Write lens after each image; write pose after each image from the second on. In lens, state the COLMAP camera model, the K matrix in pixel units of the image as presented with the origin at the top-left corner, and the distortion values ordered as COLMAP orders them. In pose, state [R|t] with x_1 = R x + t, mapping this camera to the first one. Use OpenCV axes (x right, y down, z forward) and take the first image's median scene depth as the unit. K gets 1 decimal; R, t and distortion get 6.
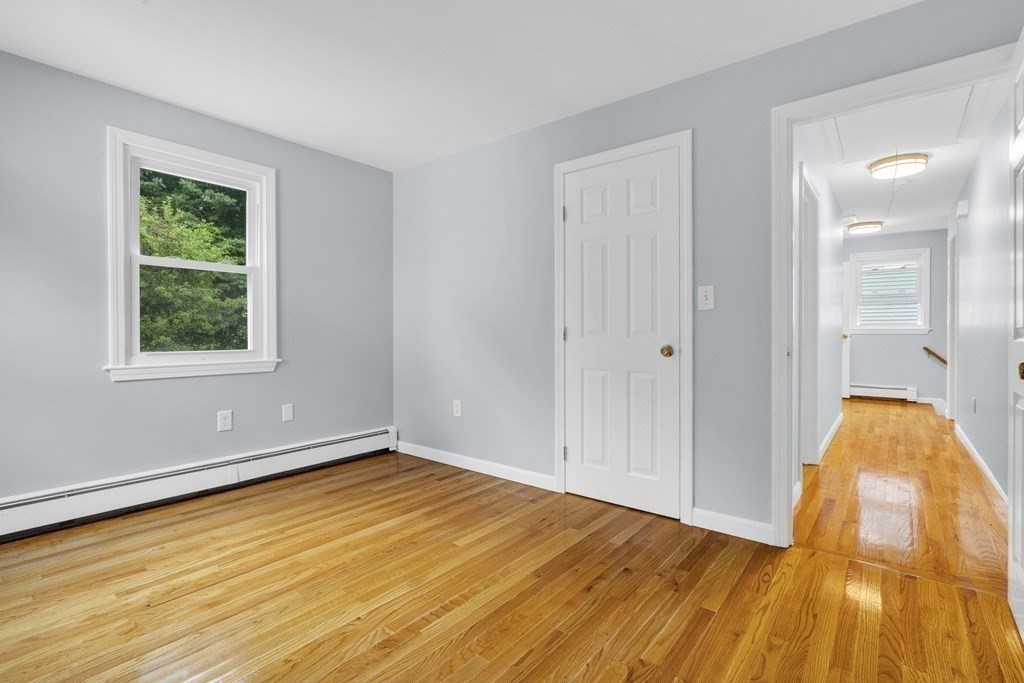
lens RADIAL K [[470.1, 0, 516.3], [0, 470.1, 340.3], [0, 0, 1]] dist [-0.013346, 0.000842]
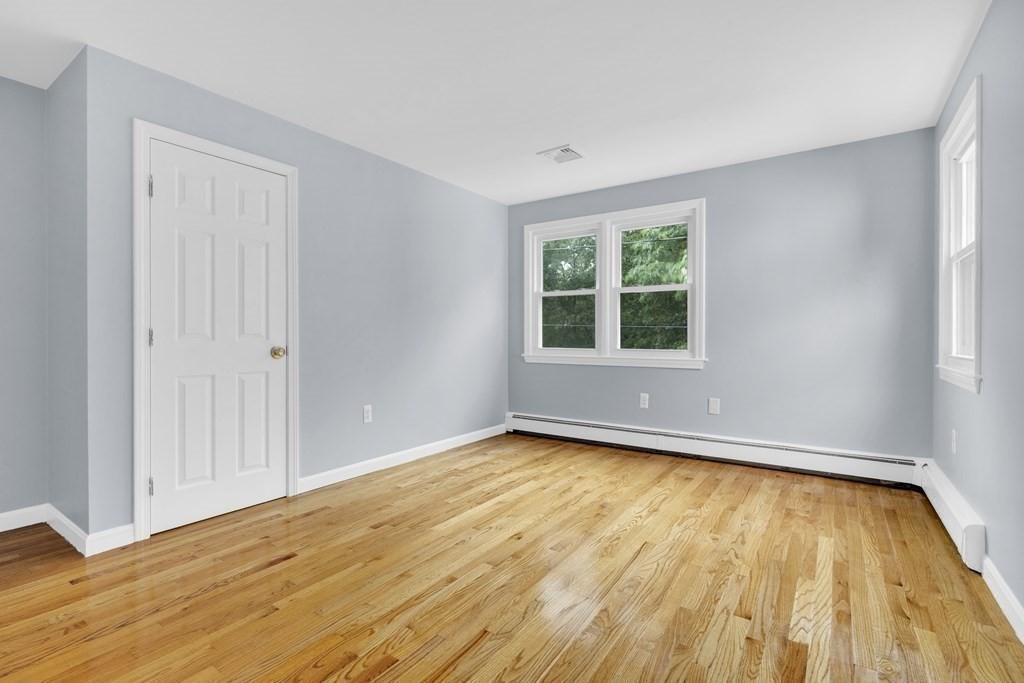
lens RADIAL K [[470.1, 0, 516.5], [0, 470.1, 345.4], [0, 0, 1]] dist [-0.013346, 0.000842]
pose [[0.085217, 0.001501, -0.996361, 0.645922], [-0.023928, 0.999714, -0.000540, 0.020856], [0.996075, 0.023887, 0.085229, 0.451674]]
